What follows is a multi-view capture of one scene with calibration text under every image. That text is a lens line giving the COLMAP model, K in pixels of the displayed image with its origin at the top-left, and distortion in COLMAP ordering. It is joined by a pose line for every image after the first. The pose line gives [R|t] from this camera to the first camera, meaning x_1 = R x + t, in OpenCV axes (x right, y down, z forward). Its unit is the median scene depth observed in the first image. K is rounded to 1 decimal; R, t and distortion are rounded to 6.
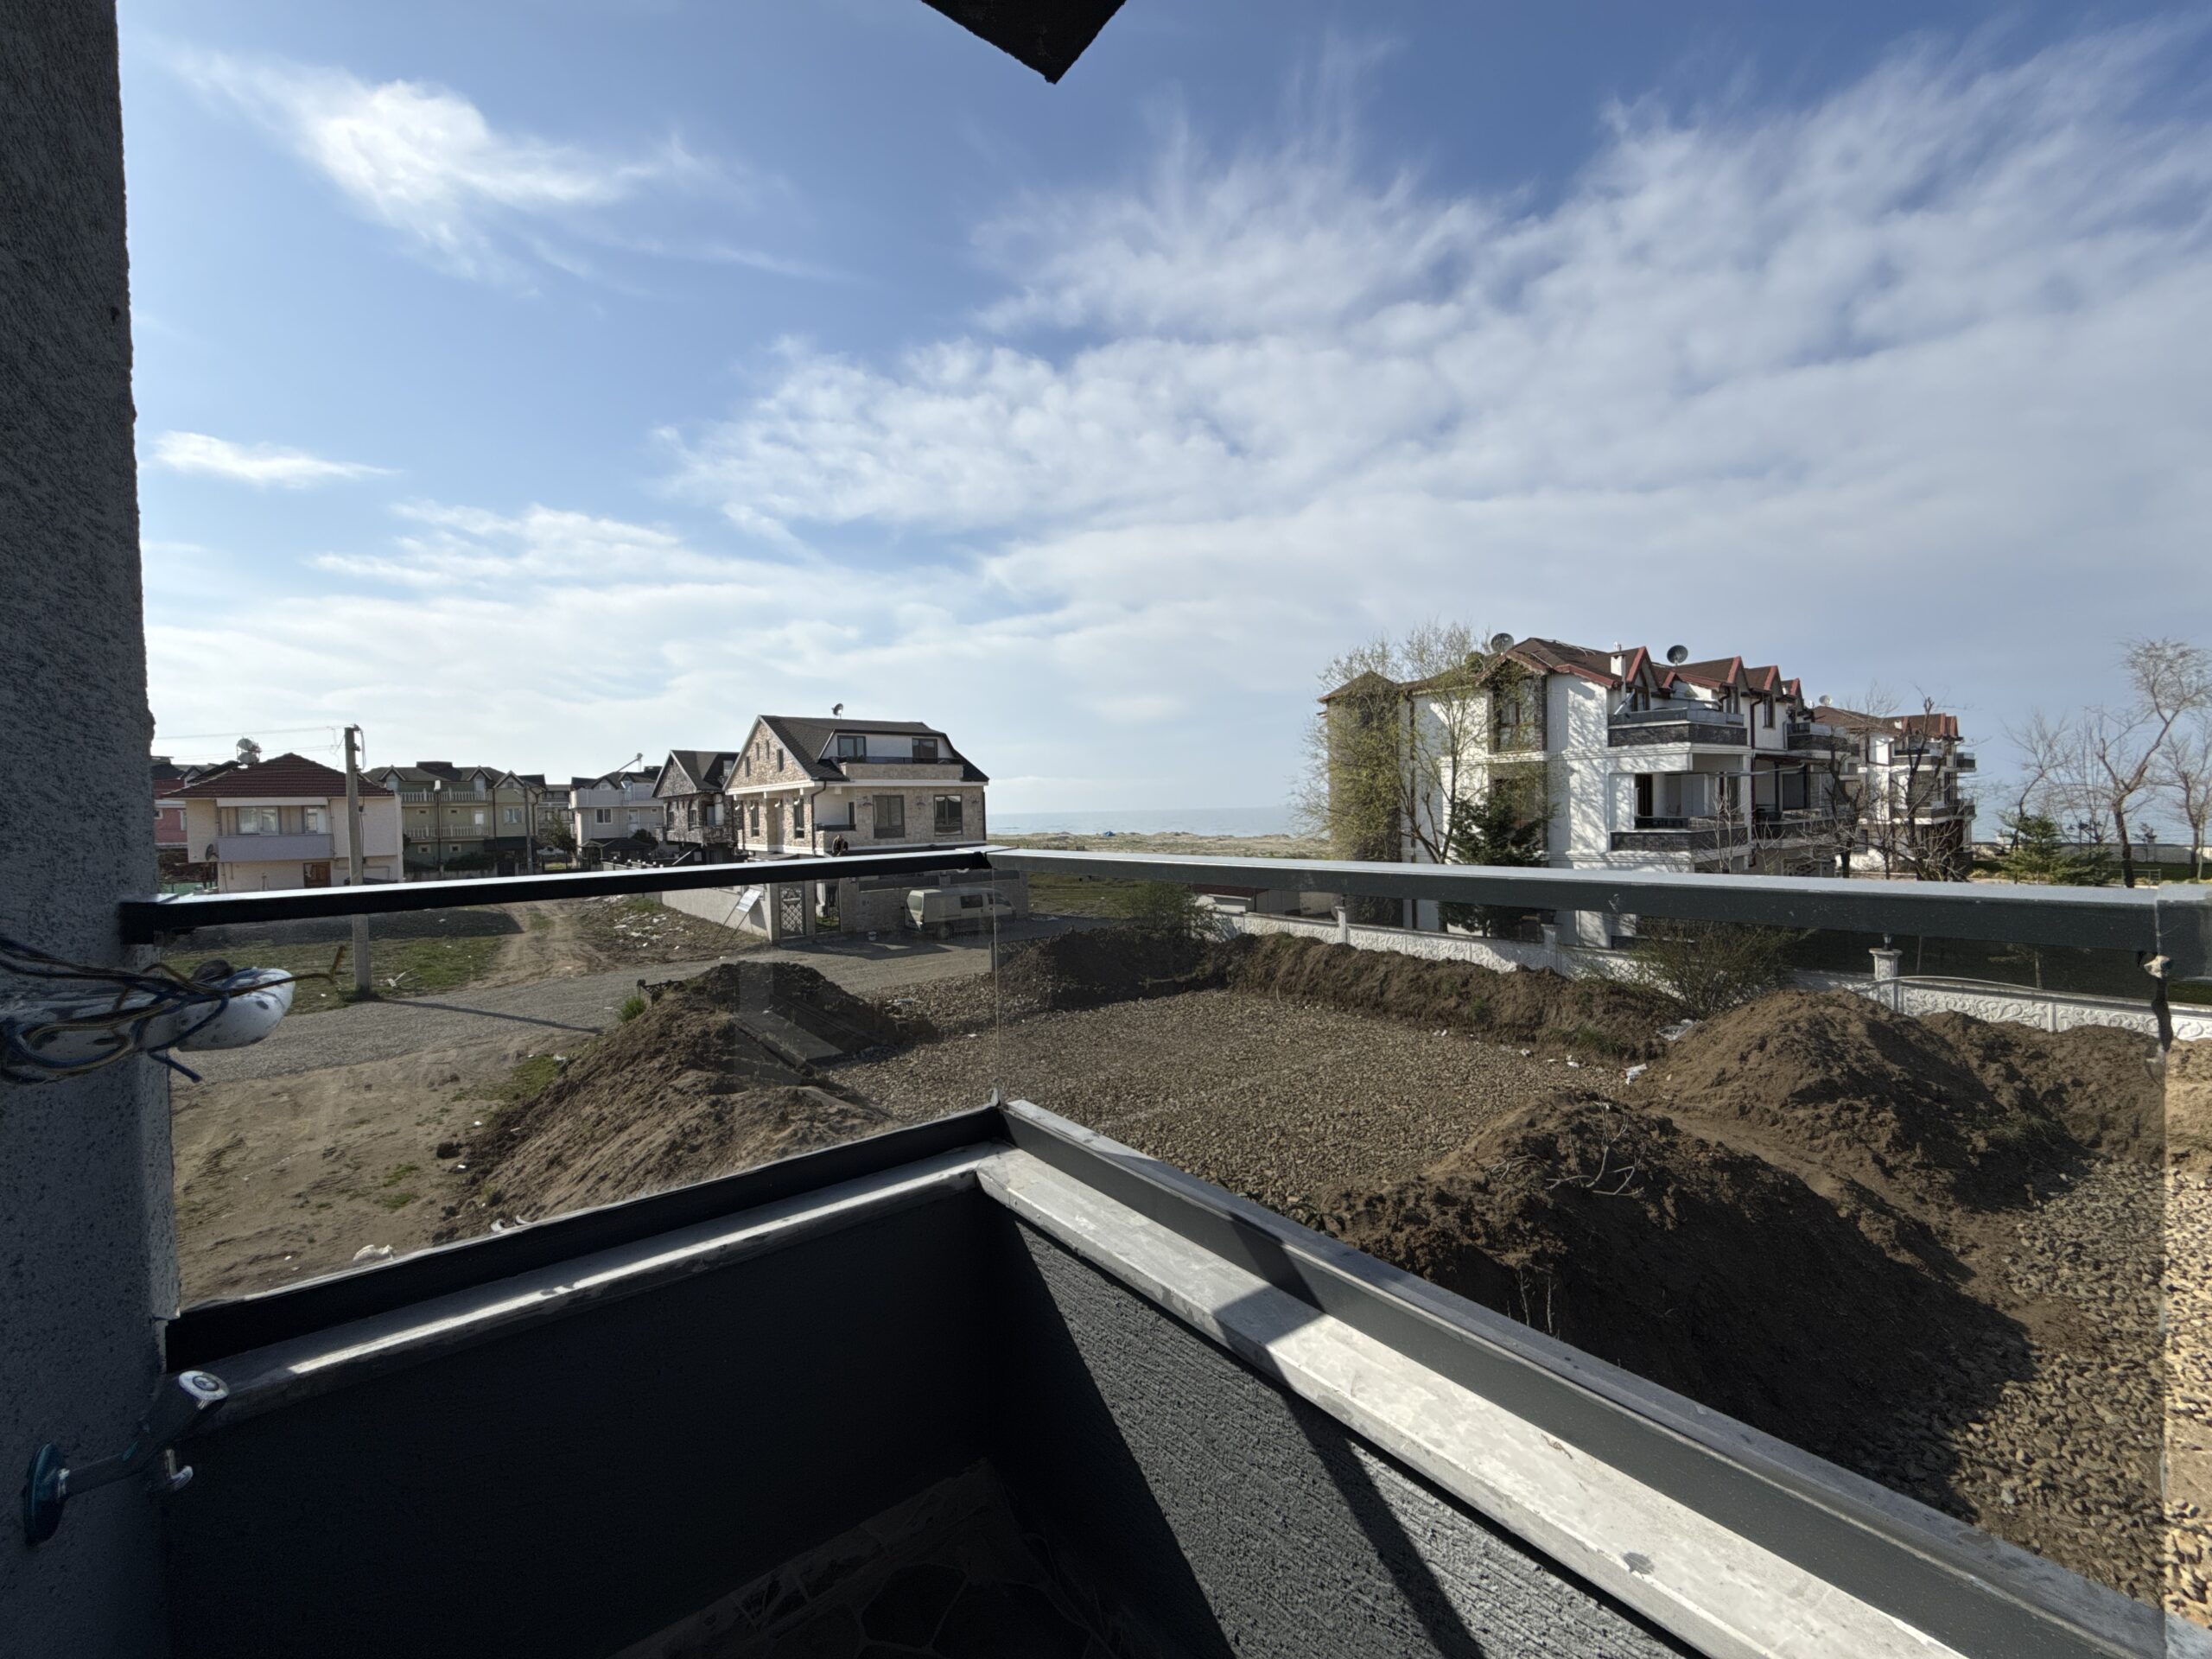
lens RADIAL K [[879.8, 0, 1105.4], [0, 879.8, 828.8], [0, 0, 1]] dist [-0.000504, -0.000102]
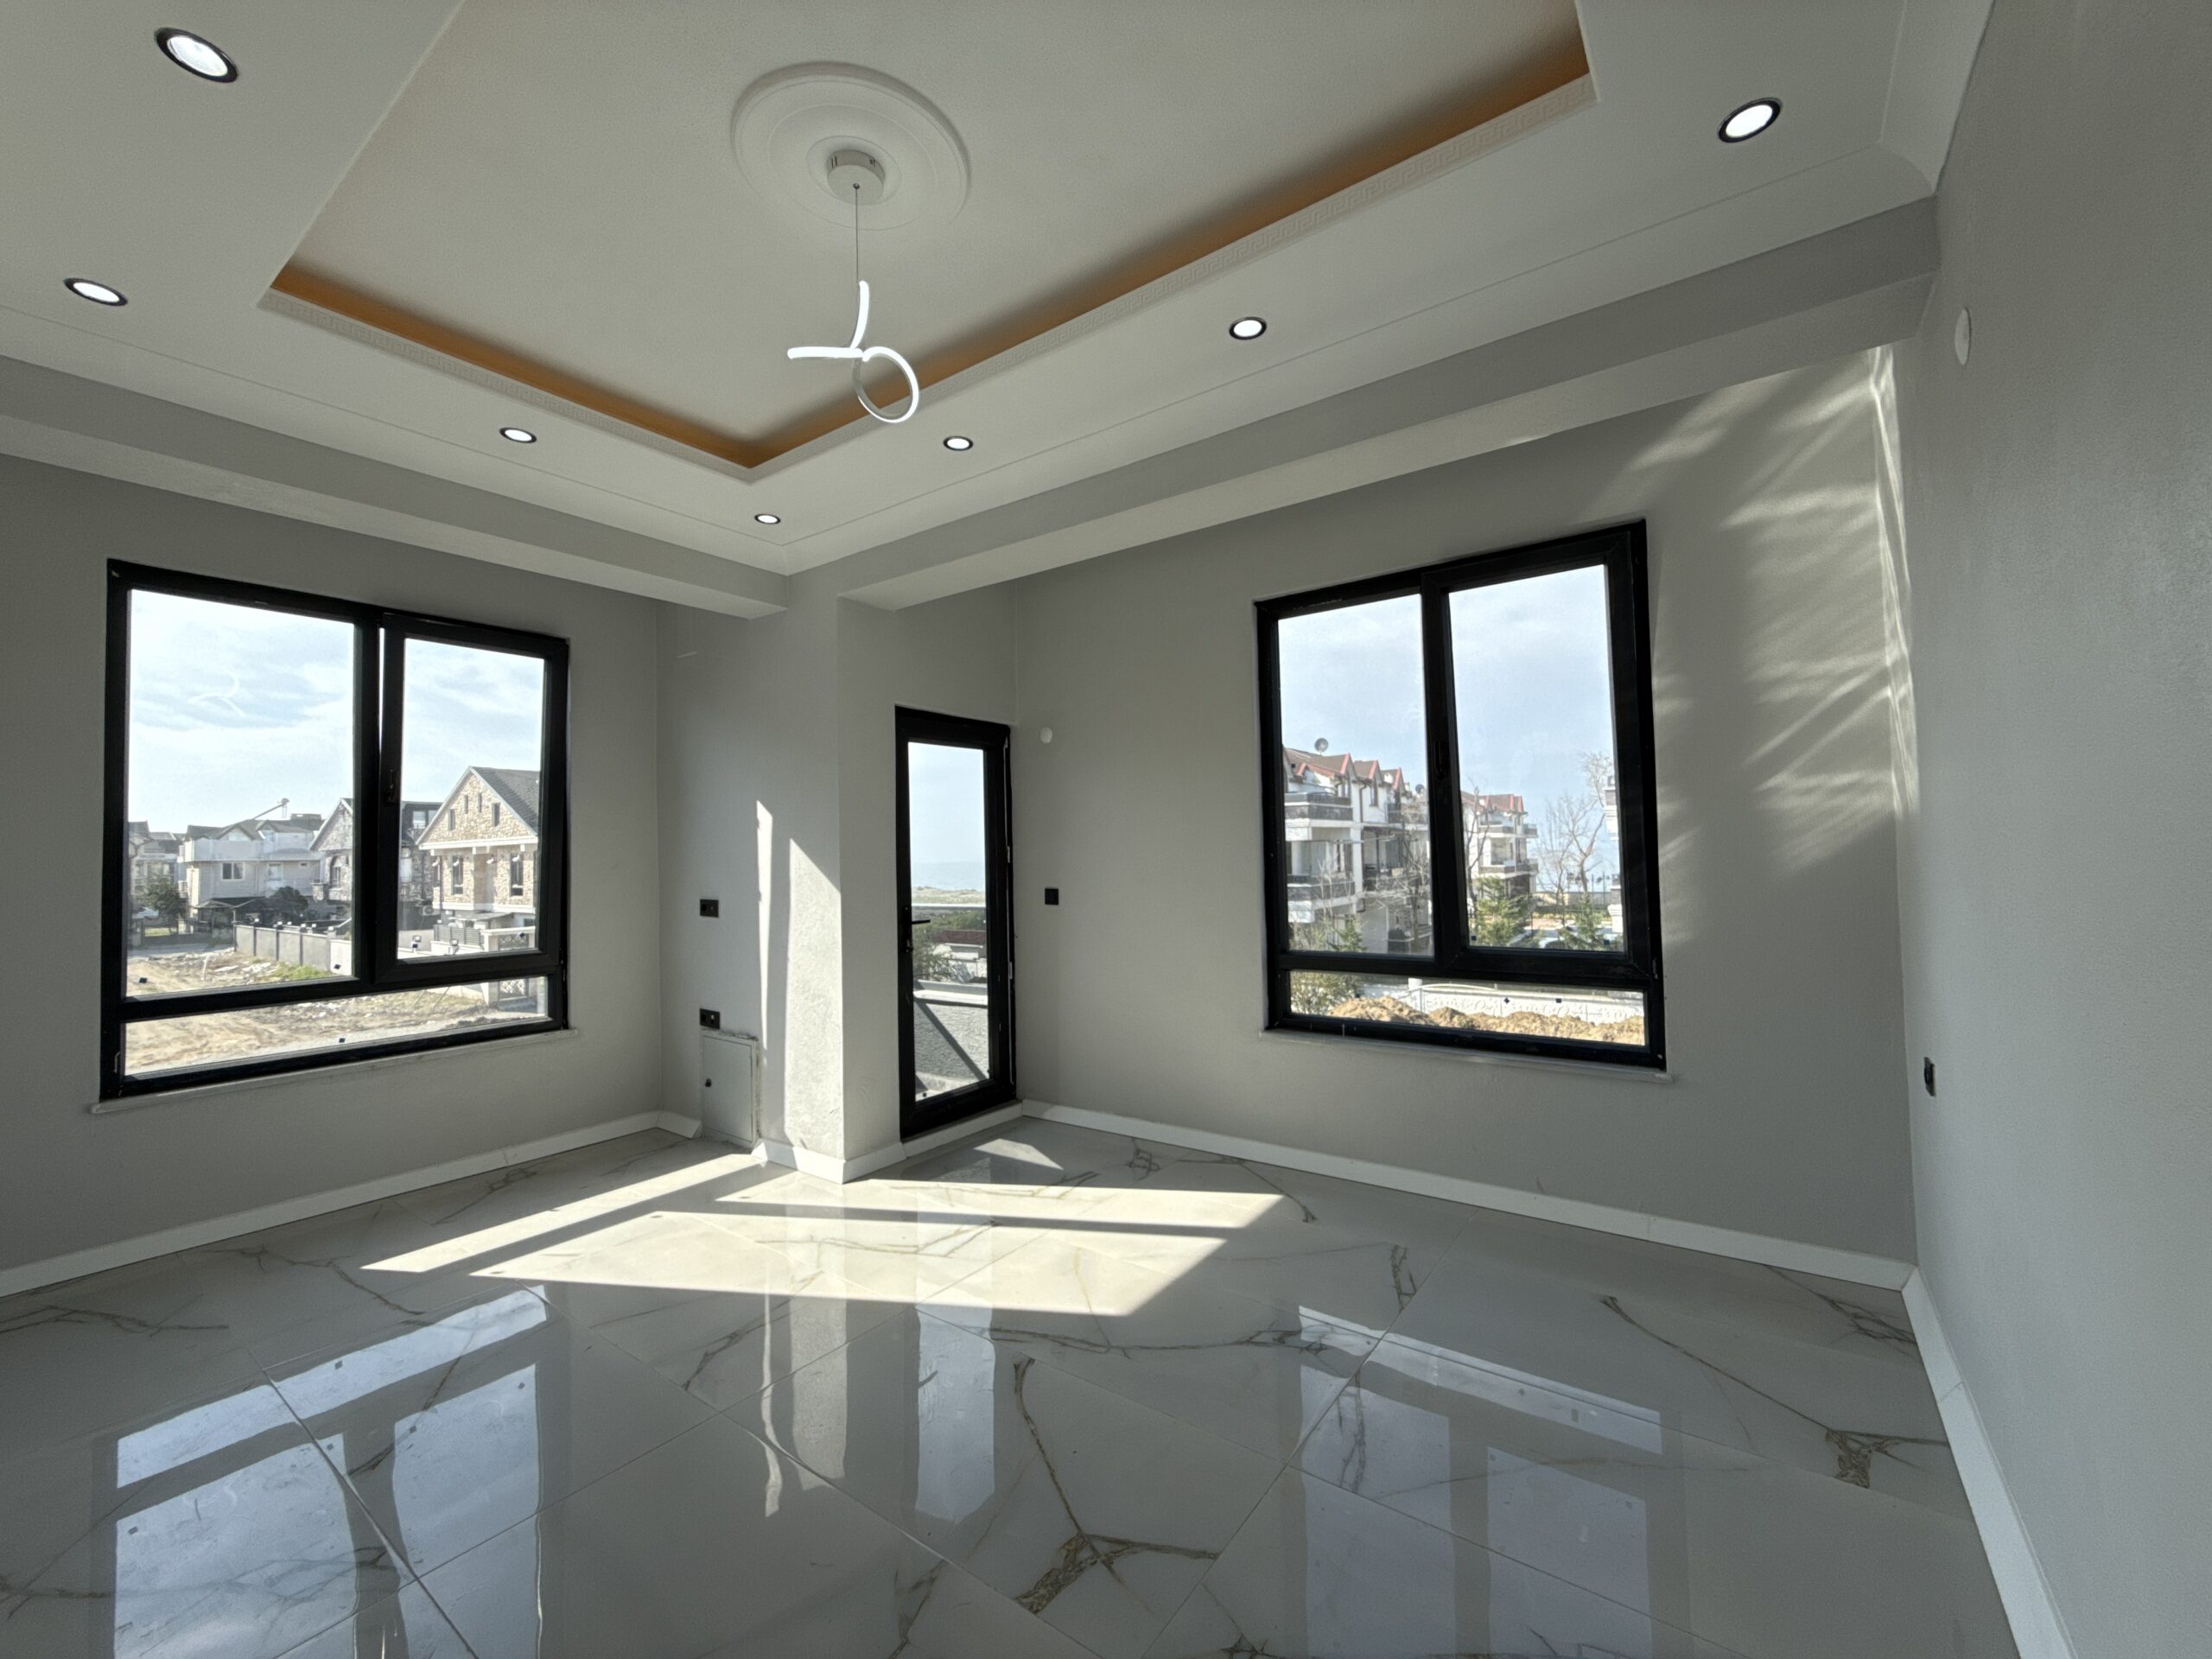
lens RADIAL K [[879.8, 0, 1105.4], [0, 879.8, 828.8], [0, 0, 1]] dist [-0.000504, -0.000102]
pose [[0.958709, 0.013619, 0.284061, -0.005443], [0.003614, 0.998188, -0.060056, -0.002278], [-0.284365, 0.058603, 0.956923, -0.098739]]
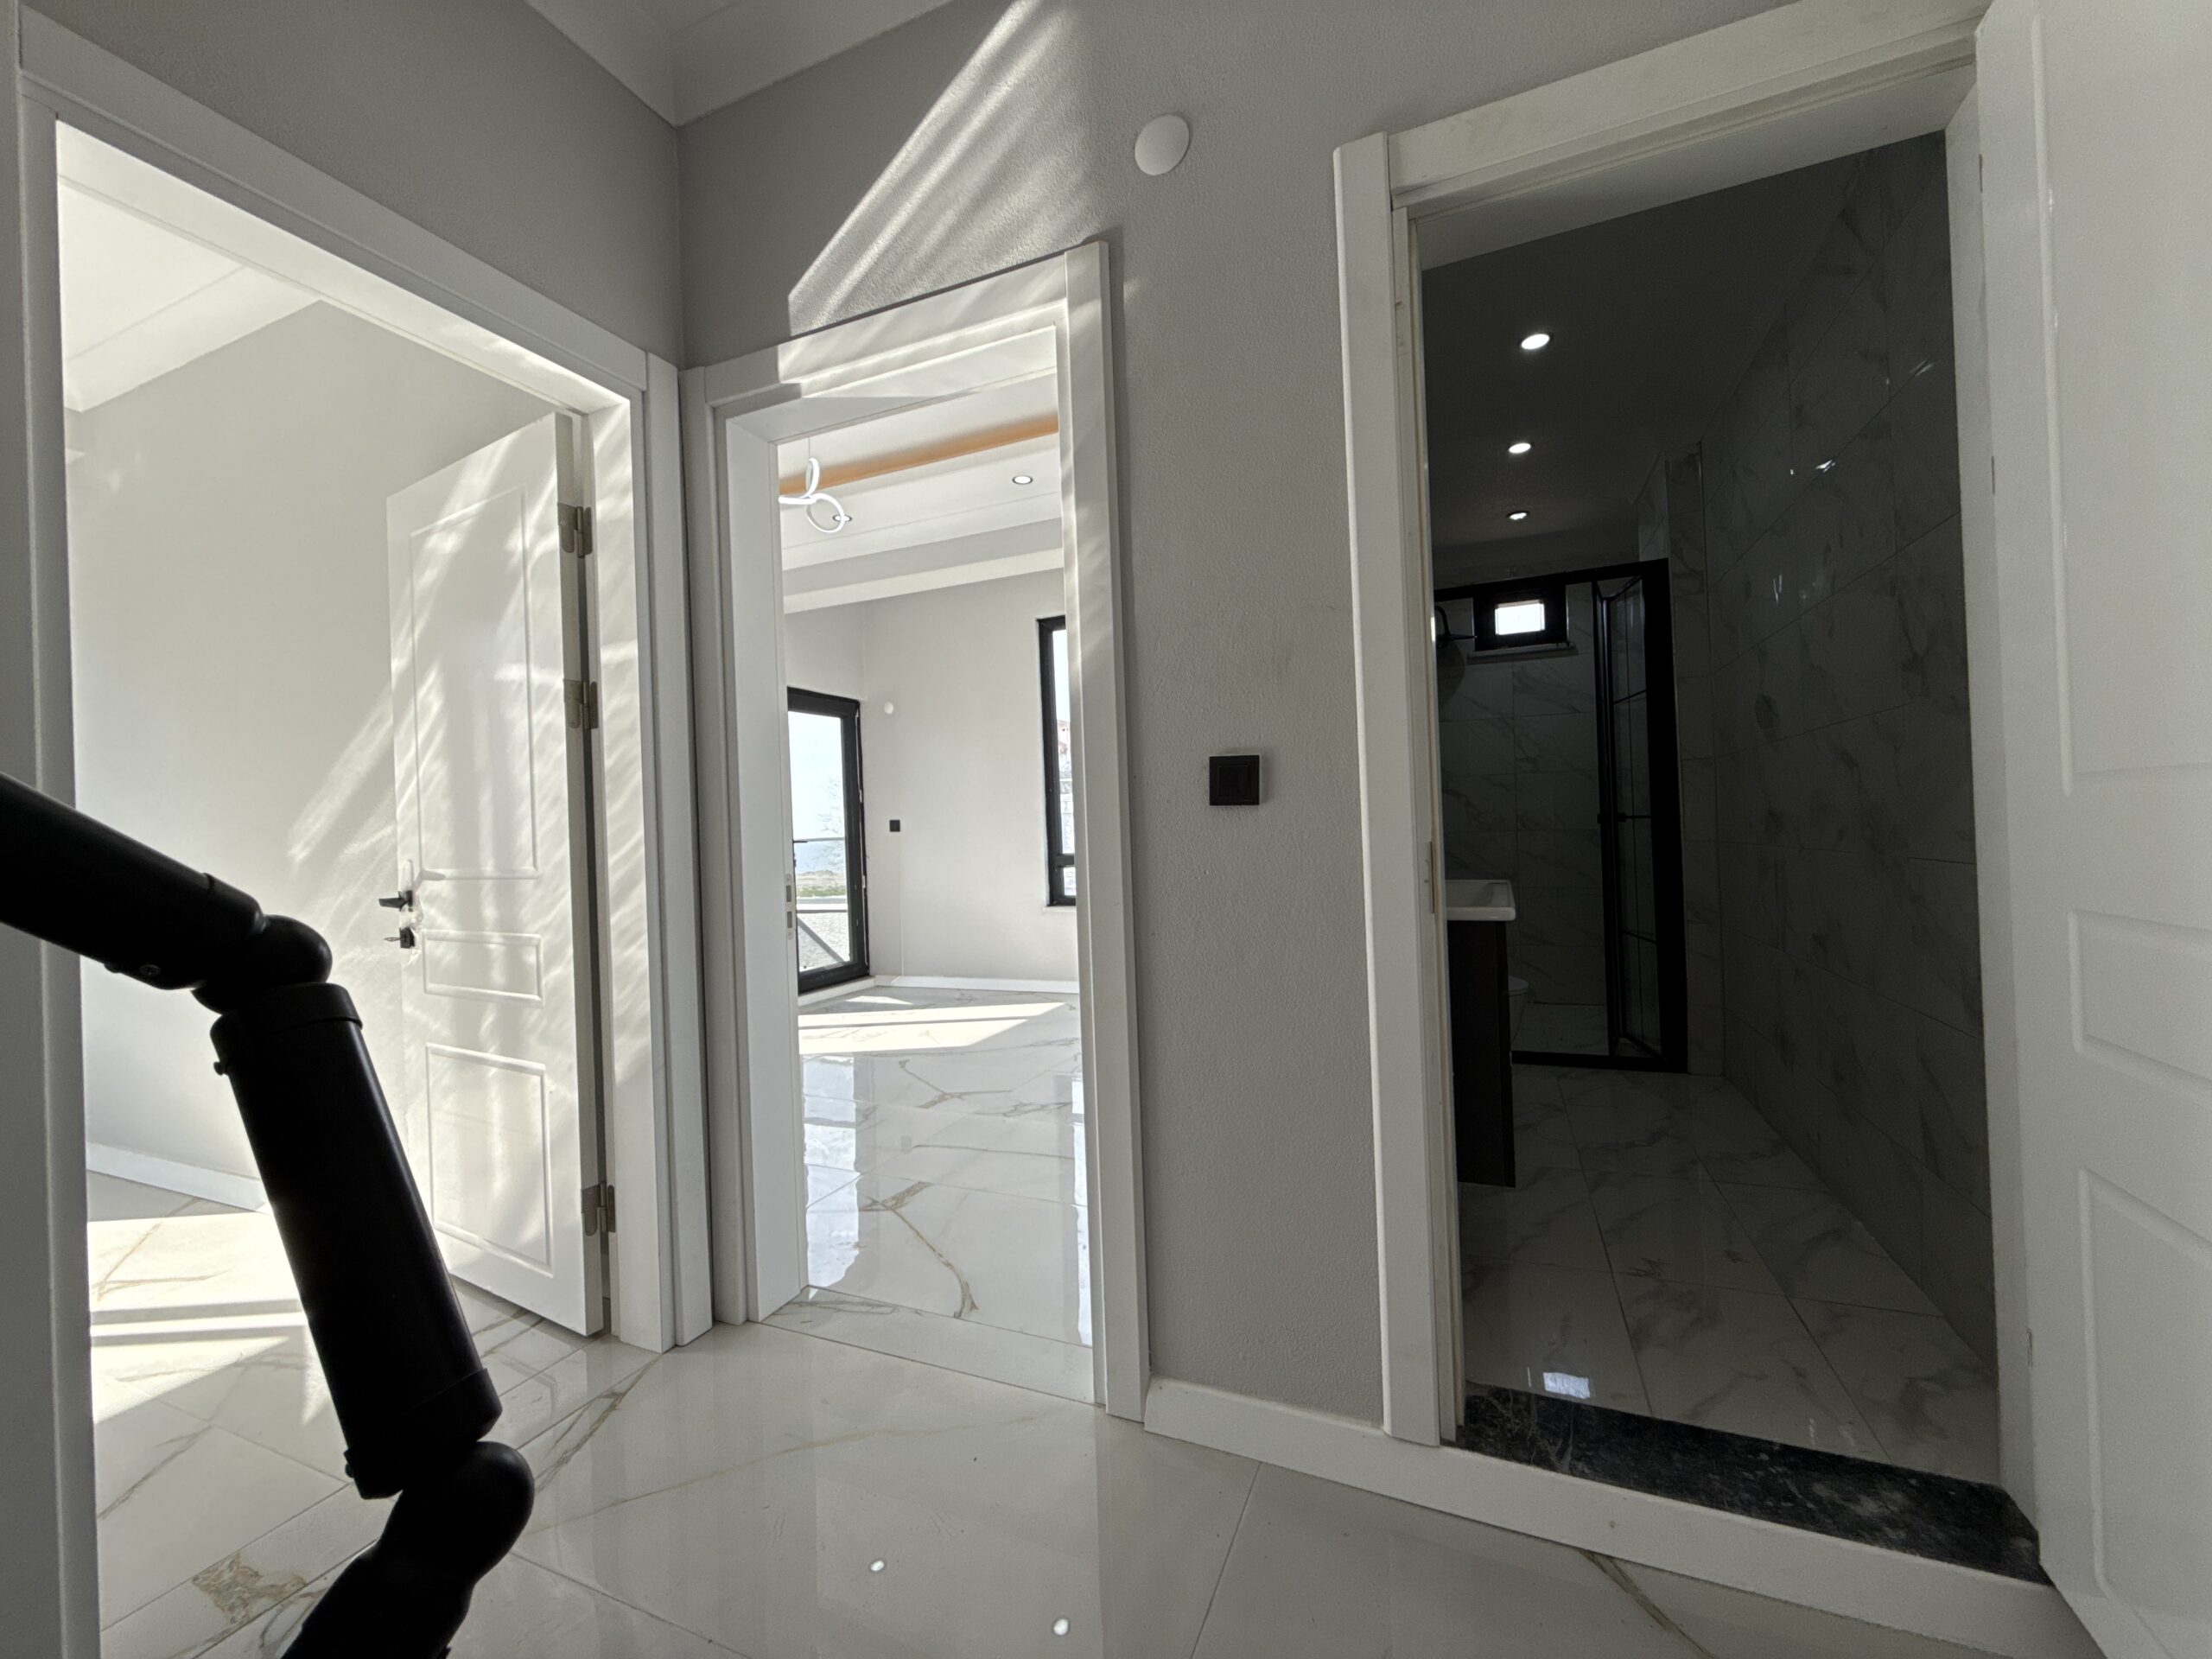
lens RADIAL K [[878.5, 0, 1106.0], [0, 878.5, 829.5], [0, 0, 1]] dist [-0.000824, 0.000243]
pose [[0.874290, -0.007497, 0.485346, -0.020898], [0.026882, 0.999094, -0.032993, 0.005554], [-0.484659, 0.041893, 0.873700, -0.137483]]
